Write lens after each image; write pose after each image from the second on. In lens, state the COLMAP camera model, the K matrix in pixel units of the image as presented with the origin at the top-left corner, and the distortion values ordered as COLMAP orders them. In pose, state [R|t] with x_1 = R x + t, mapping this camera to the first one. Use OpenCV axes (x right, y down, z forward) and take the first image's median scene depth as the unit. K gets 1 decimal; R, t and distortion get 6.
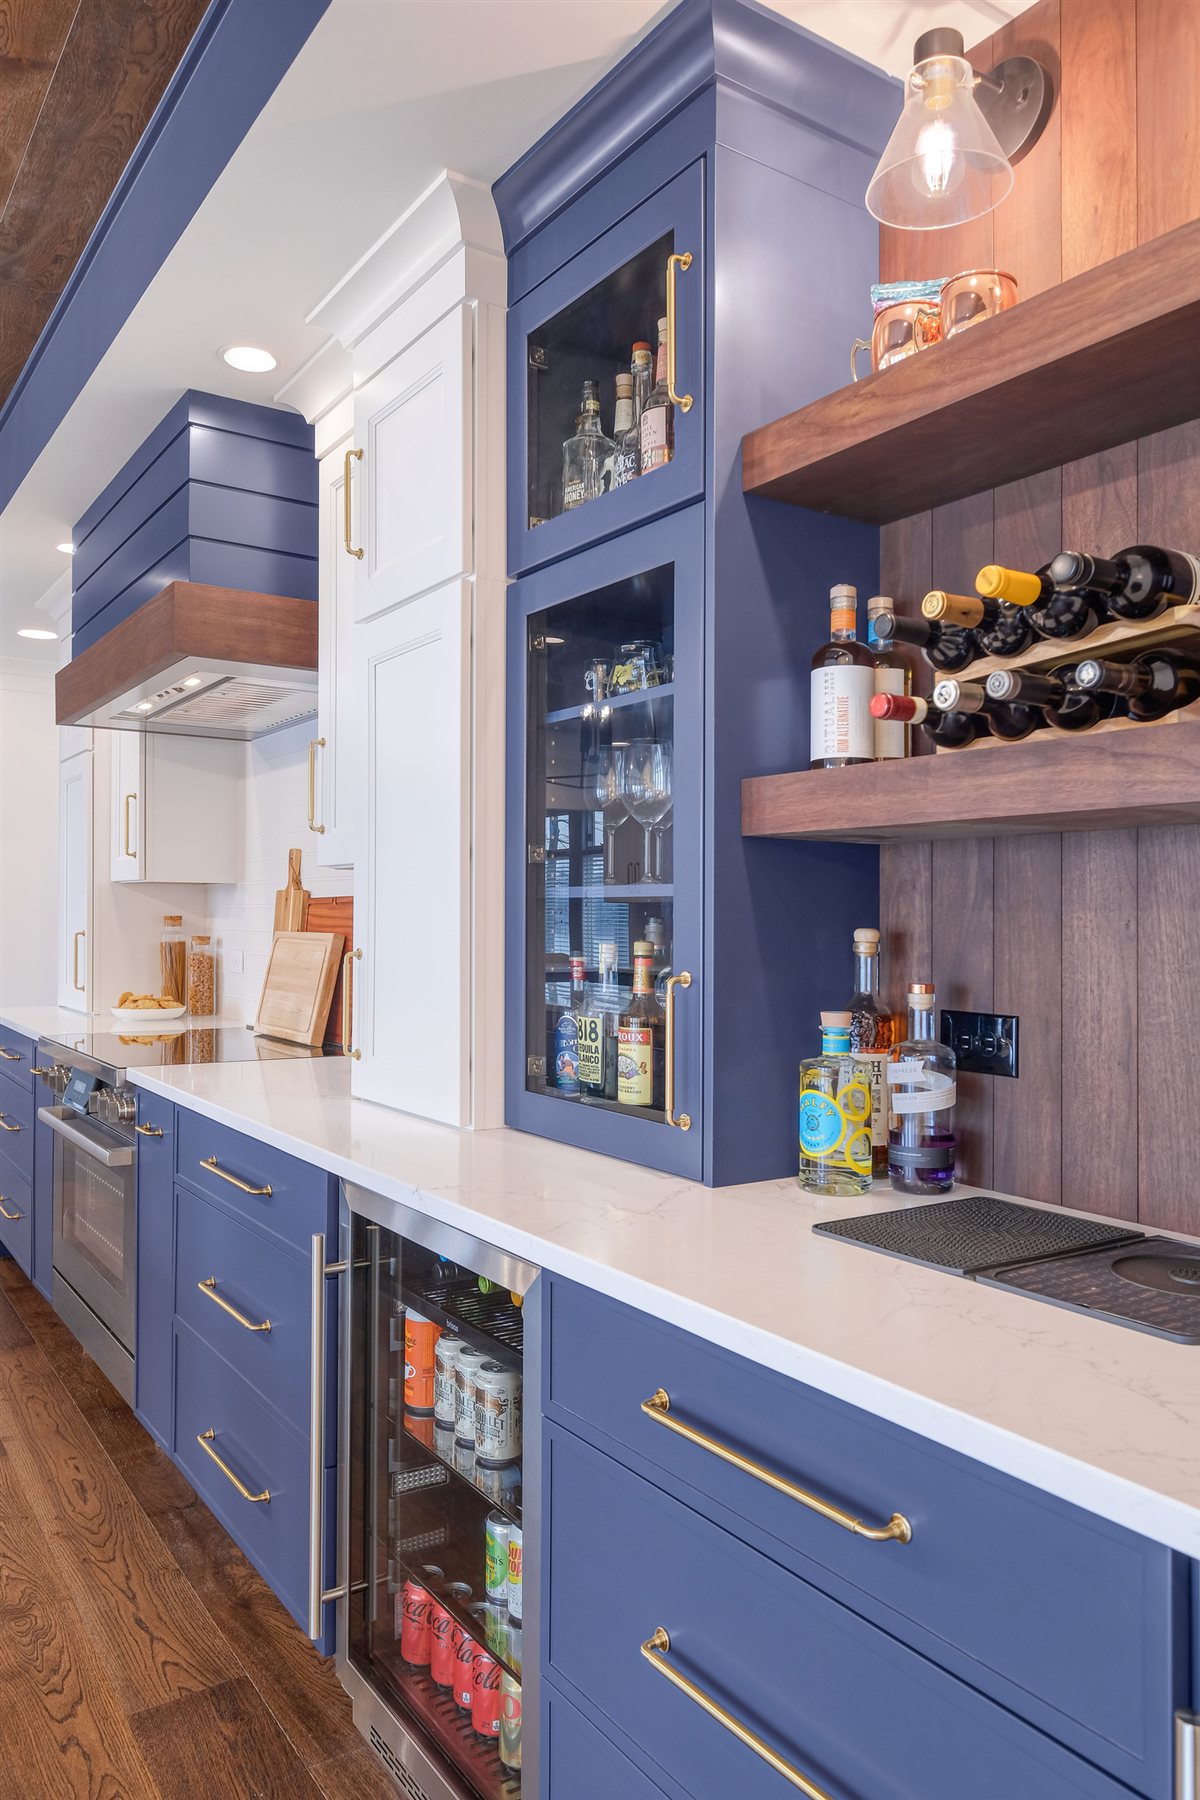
lens RADIAL K [[1270.8, 0, 698.7], [0, 1270.8, 921.8], [0, 0, 1]] dist [0.000403, 0.002992]
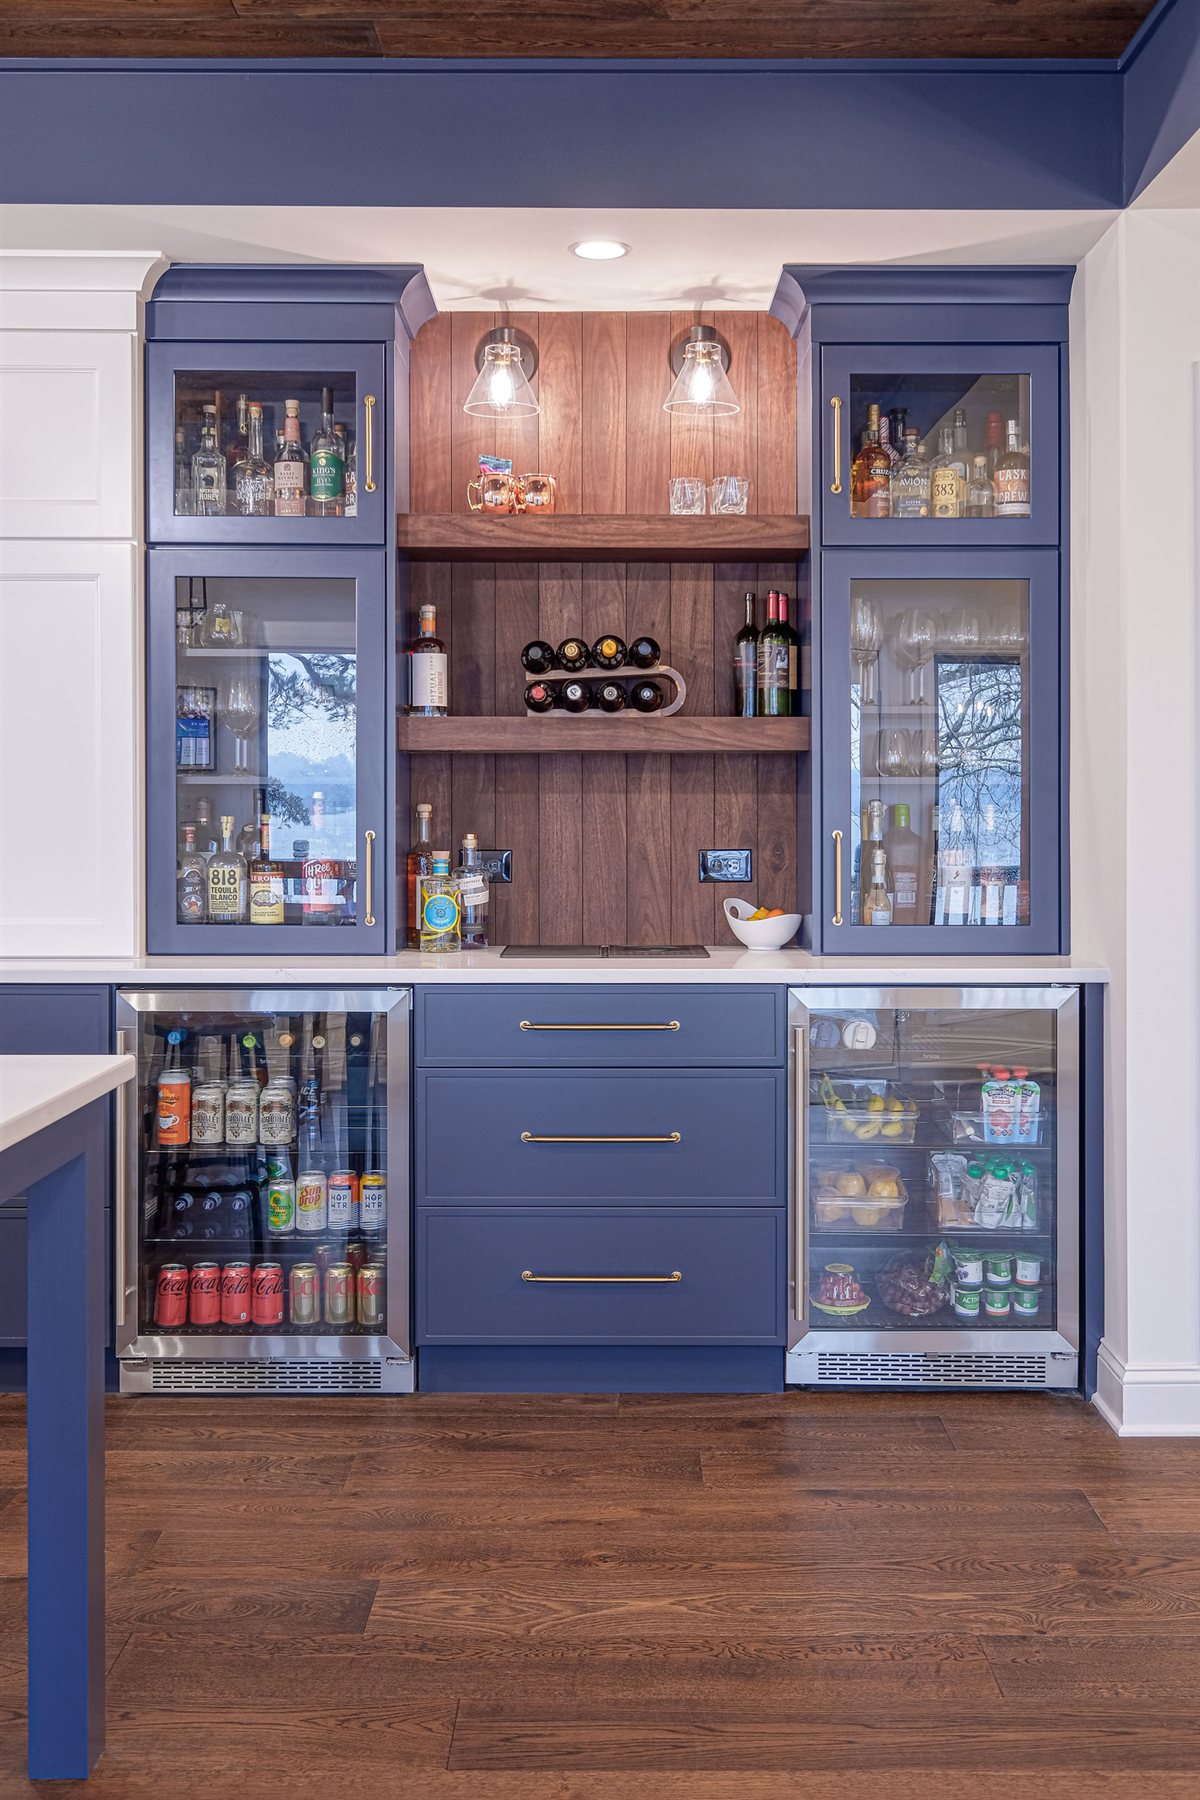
lens RADIAL K [[1695.6, 0, 600.0], [0, 1695.6, 900.0], [0, 0, 1]] dist [0.000000, 0.015238]
pose [[0.574343, -0.058108, 0.816549, -1.348670], [0.005609, 0.997733, 0.067057, -0.014838], [-0.818595, -0.033933, 0.573368, -0.429433]]
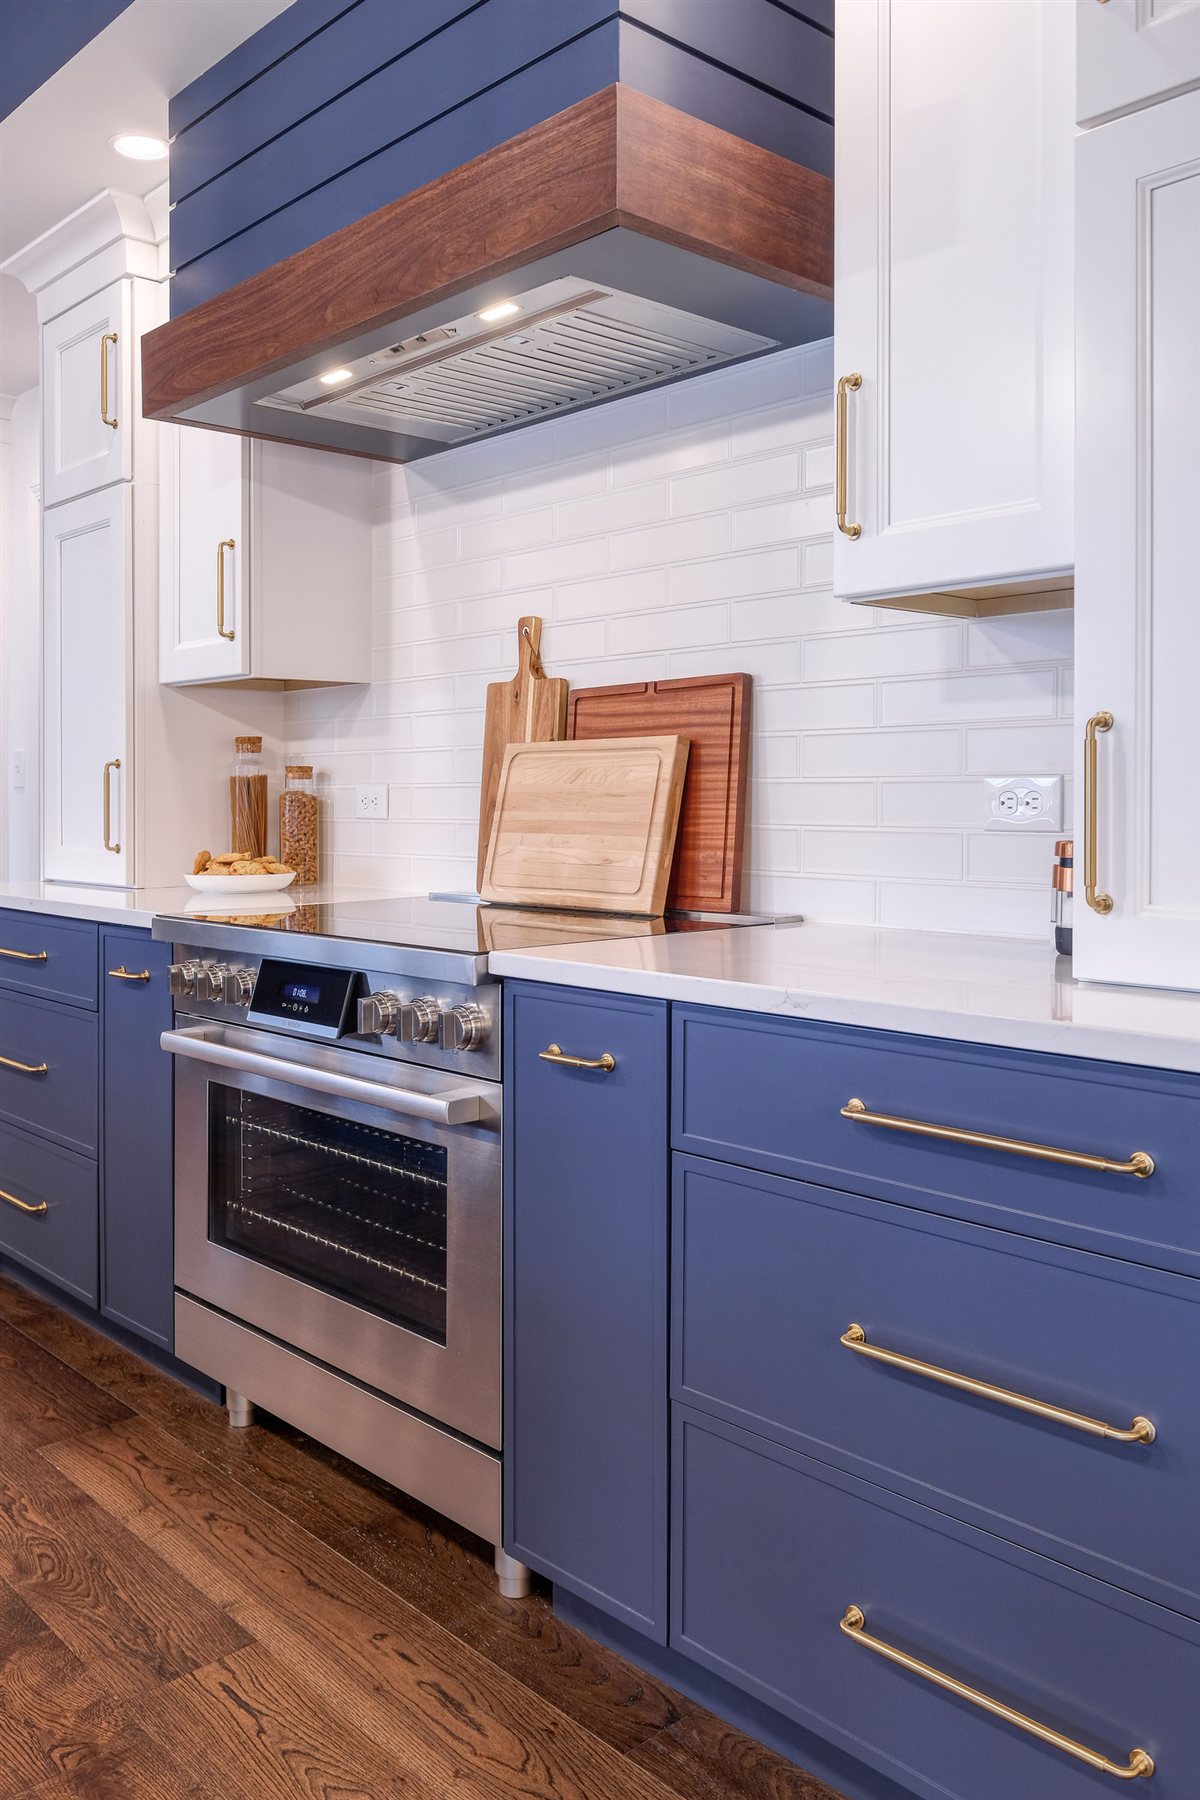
lens RADIAL K [[1450.0, 0, 653.5], [0, 1450.0, 801.8], [0, 0, 1]] dist [-0.000901, -0.003262]
pose [[0.991655, -0.015052, 0.128038, -0.624051], [0.015048, 0.999886, 0.000995, 0.064961], [-0.128038, 0.000940, 0.991769, 0.464103]]
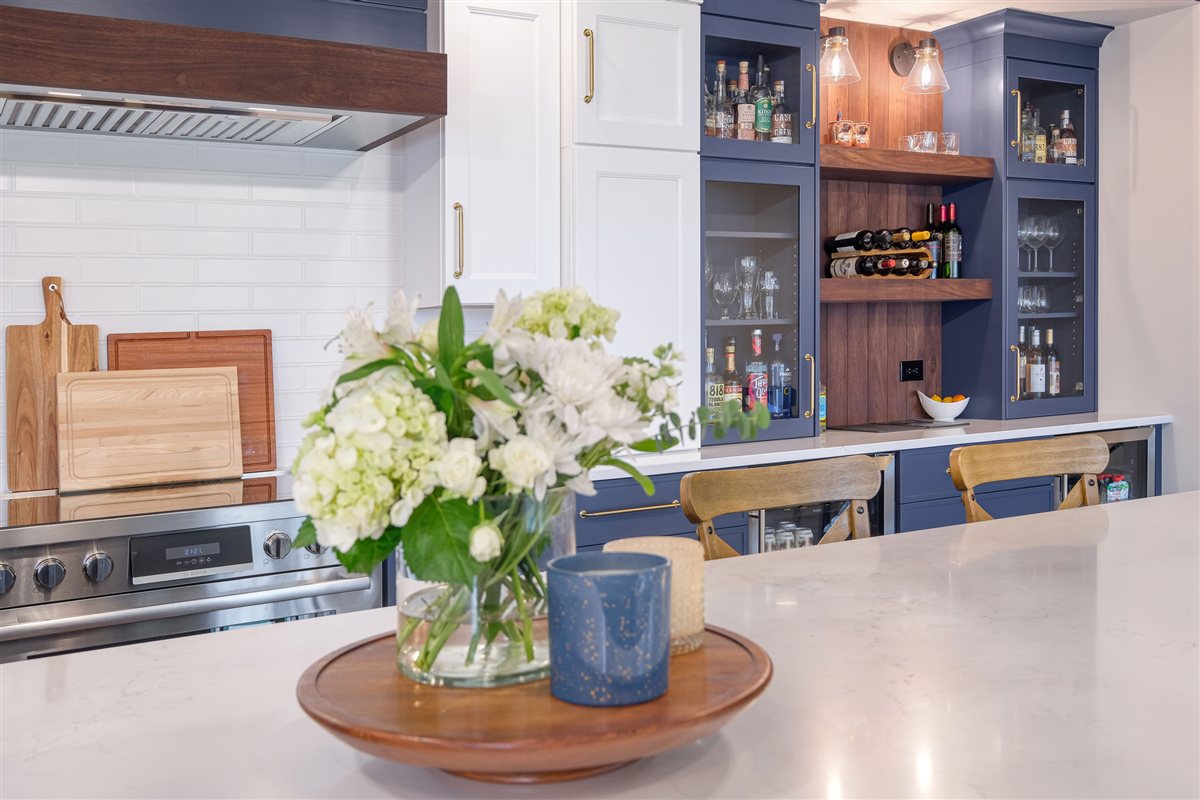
lens RADIAL K [[1130.4, 0, 526.6], [0, 1130.4, 403.4], [0, 0, 1]] dist [0.000000, 0.015238]
pose [[0.116690, -0.072317, 0.990532, -1.856287], [0.028033, 0.997188, 0.069501, -0.029154], [-0.992773, 0.019658, 0.118389, 1.051484]]
